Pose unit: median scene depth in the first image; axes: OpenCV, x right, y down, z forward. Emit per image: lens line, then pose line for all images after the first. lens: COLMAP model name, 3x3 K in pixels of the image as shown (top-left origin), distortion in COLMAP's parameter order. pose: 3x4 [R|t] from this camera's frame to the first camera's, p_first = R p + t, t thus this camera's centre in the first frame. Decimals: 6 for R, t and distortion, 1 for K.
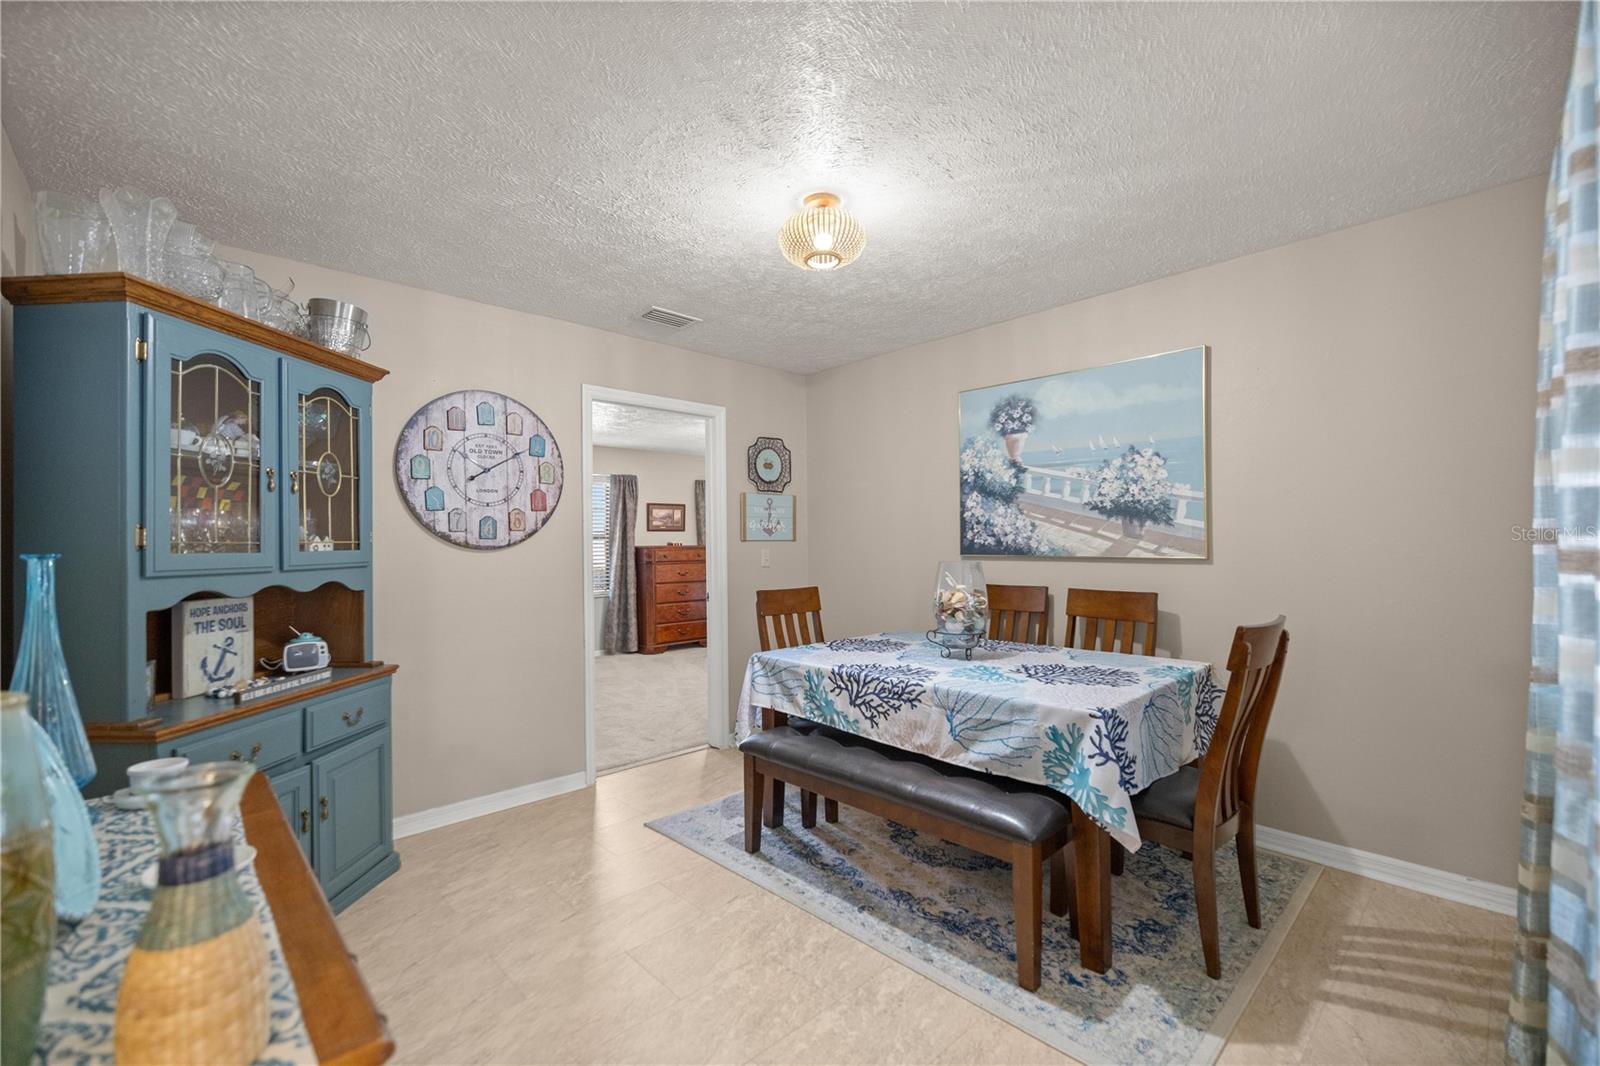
lens RADIAL K [[674.1, 0, 800.7], [0, 674.1, 540.8], [0, 0, 1]] dist [0.001263, -0.000162]
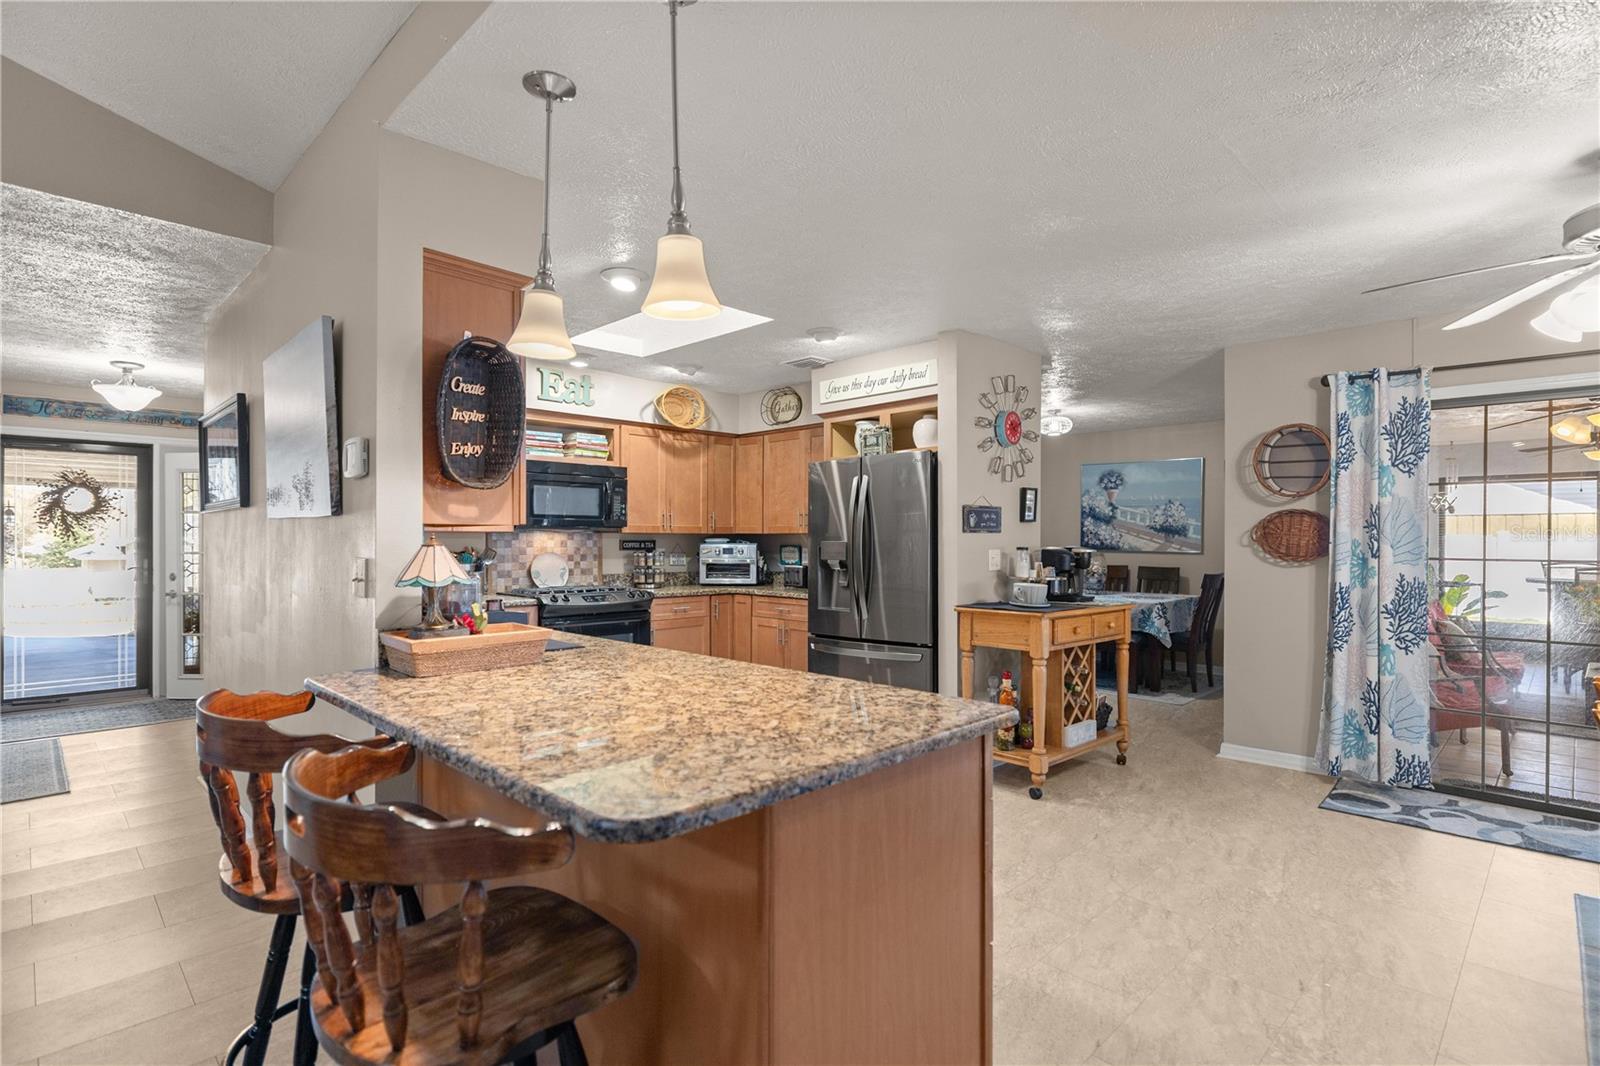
lens RADIAL K [[782.2, 0, 804.8], [0, 782.2, 541.2], [0, 0, 1]] dist [-0.002479, 0.000659]
pose [[0.999359, 0.015860, 0.032104, -0.751561], [-0.016235, 0.999803, 0.011448, -0.018406], [-0.031916, -0.011962, 0.999419, -1.460579]]
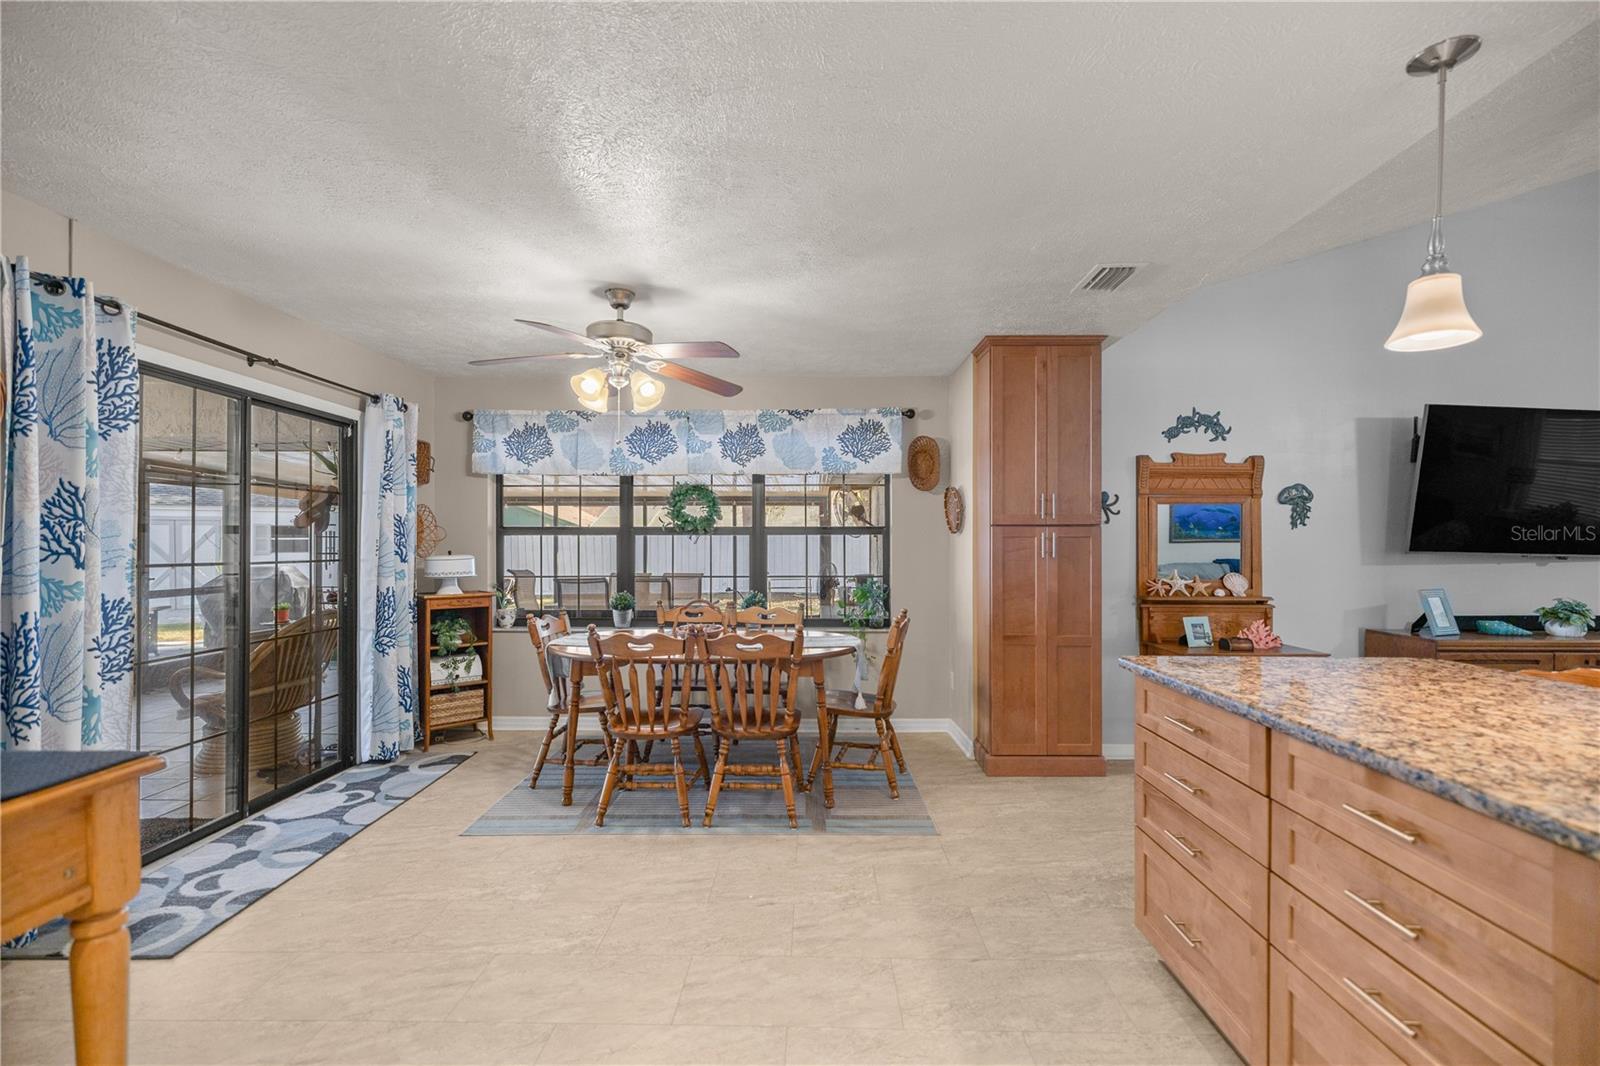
lens RADIAL K [[674.1, 0, 800.7], [0, 674.1, 540.8], [0, 0, 1]] dist [0.001263, -0.000162]
pose [[-0.714922, 0.018564, 0.698958, -0.833371], [0.002849, 0.999717, -0.023637, -0.002259], [-0.699198, -0.014907, -0.714772, -0.254134]]
